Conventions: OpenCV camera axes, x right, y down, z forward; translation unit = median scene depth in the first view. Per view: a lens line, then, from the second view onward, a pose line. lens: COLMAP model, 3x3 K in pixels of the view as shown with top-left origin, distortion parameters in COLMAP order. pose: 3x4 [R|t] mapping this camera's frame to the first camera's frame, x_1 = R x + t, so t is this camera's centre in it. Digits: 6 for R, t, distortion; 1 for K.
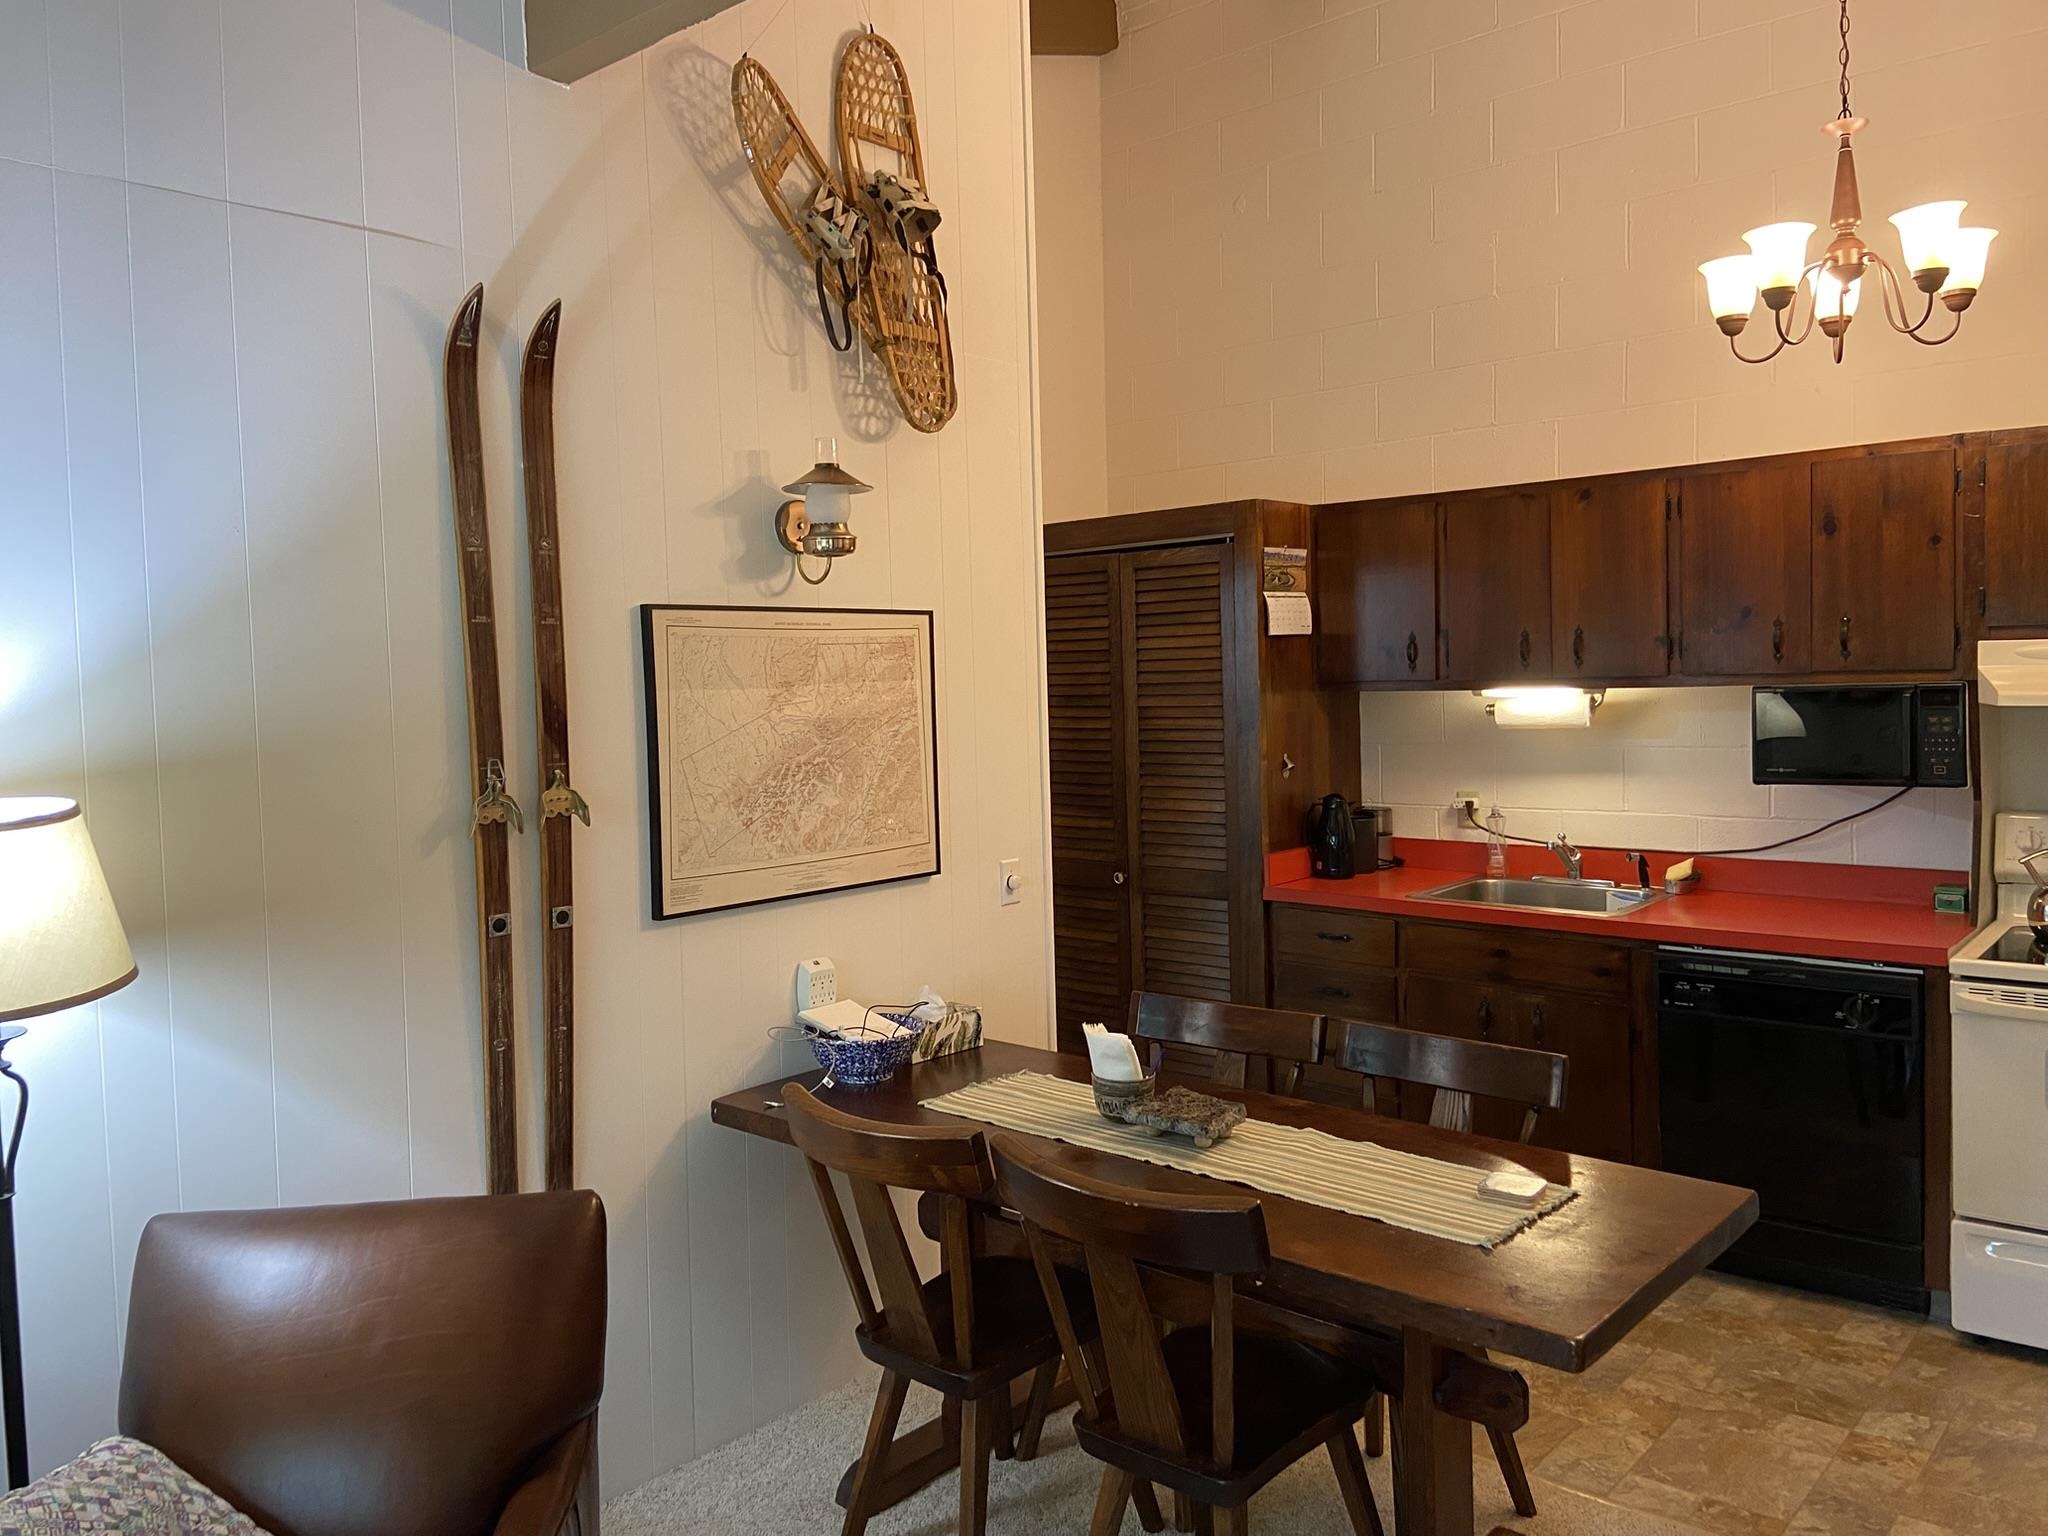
lens RADIAL K [[1569.0, 0, 1024.0], [0, 1569.0, 768.0], [0, 0, 1]] dist [0.082261, -0.001983]
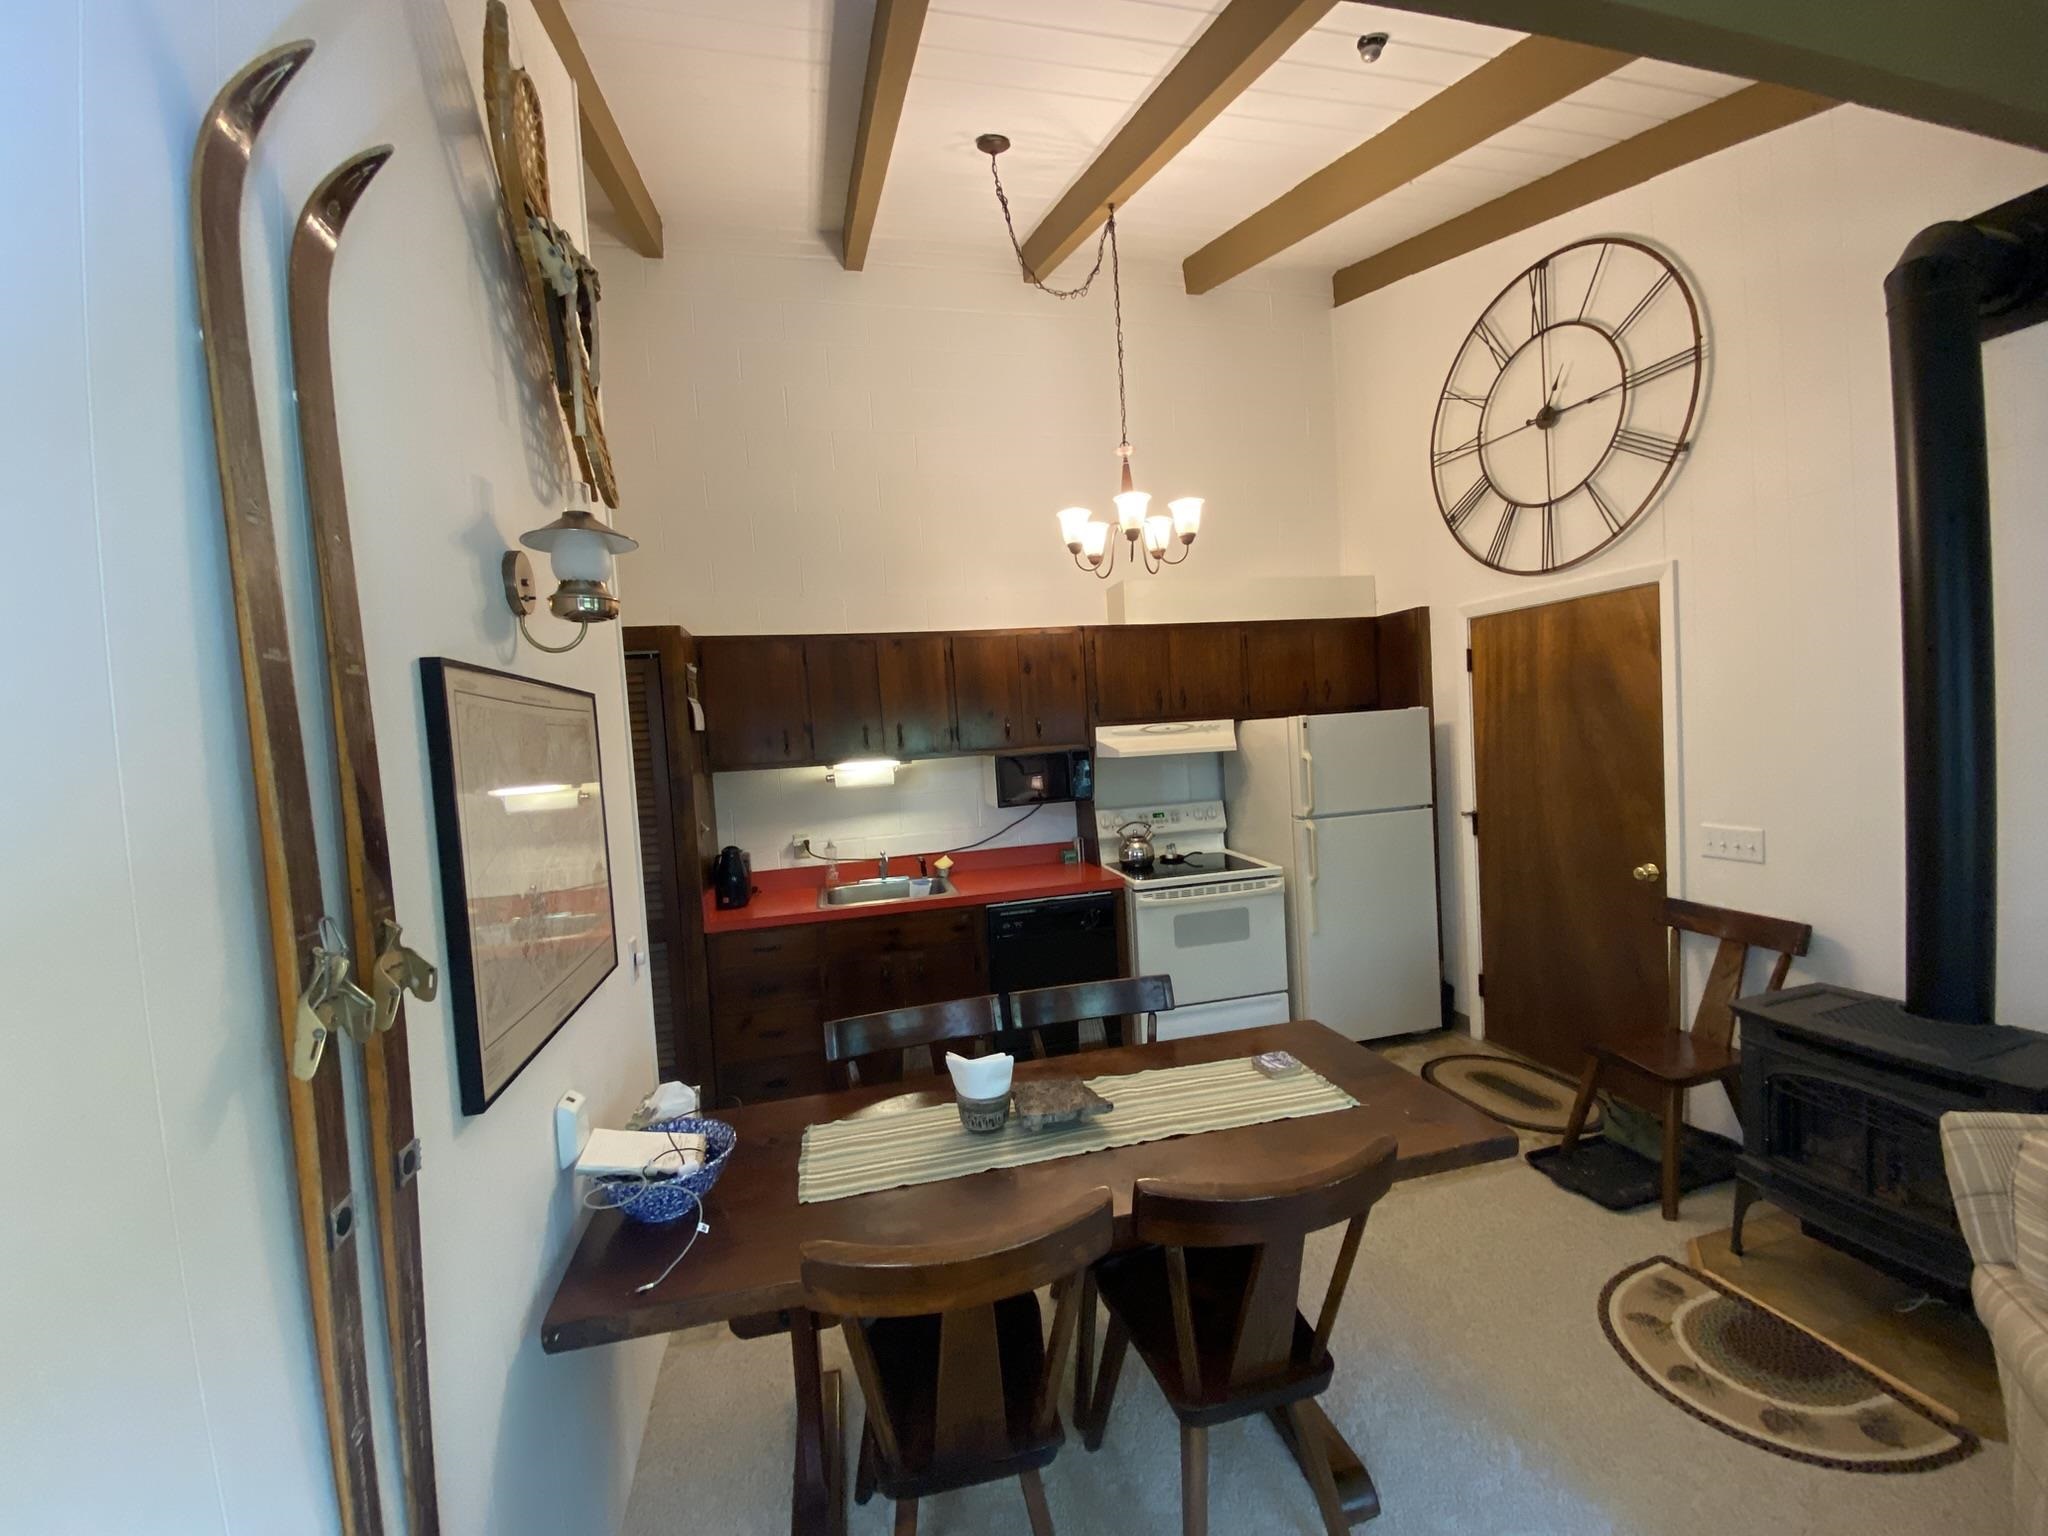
lens RADIAL K [[816.8, 0, 1017.0], [0, 816.8, 779.4], [0, 0, 1]] dist [0.044642, -0.035158]
pose [[0.571718, -0.056082, 0.818532, -0.304126], [0.097151, 0.995270, 0.000334, -0.021853], [-0.814678, 0.079330, 0.574462, 0.467699]]
